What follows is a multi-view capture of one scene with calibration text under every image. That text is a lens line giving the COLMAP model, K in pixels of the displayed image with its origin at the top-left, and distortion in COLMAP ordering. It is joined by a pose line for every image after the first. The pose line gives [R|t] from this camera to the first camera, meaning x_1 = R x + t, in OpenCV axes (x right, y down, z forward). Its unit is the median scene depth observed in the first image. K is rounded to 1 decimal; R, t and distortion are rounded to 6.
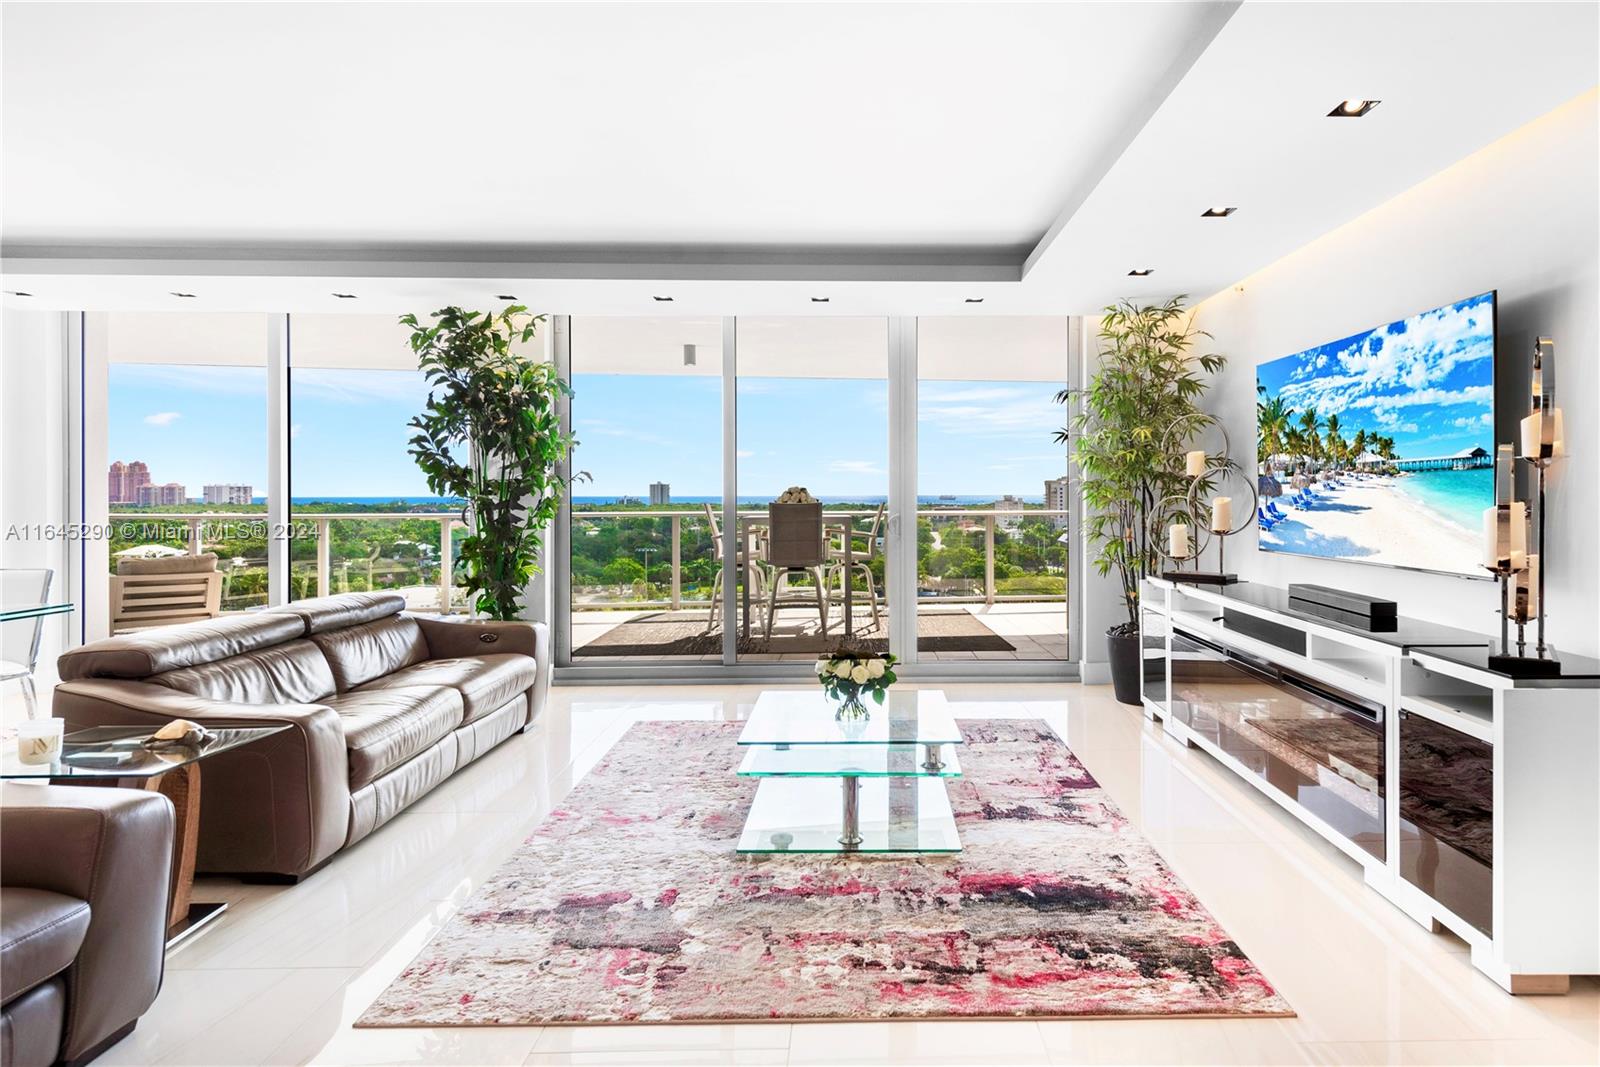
lens RADIAL K [[914.8, 0, 887.6], [0, 914.8, 507.8], [0, 0, 1]] dist [0.017943, -0.005801]
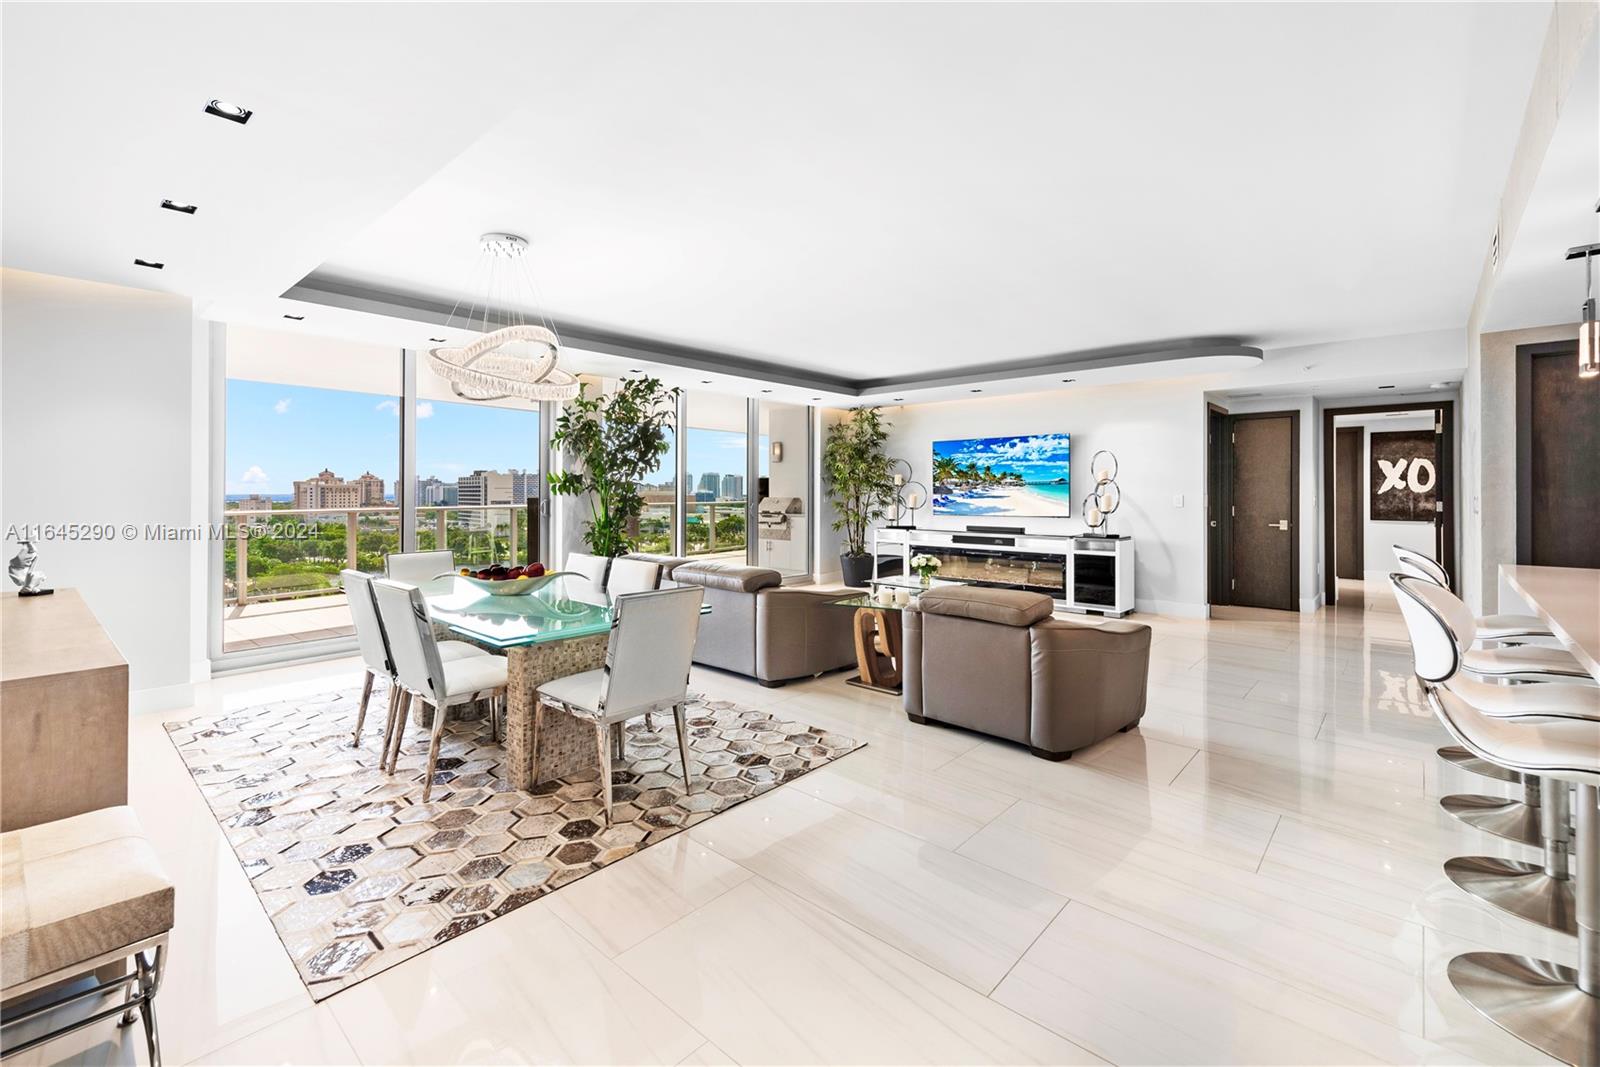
lens RADIAL K [[701.0, 0, 729.8], [0, 701.0, 493.5], [0, 0, 1]] dist [0.022004, 0.000211]
pose [[0.720702, -0.002231, 0.693242, -1.807150], [0.012571, 0.999872, -0.009851, -0.002013], [-0.693131, 0.015814, 0.720638, -0.028761]]
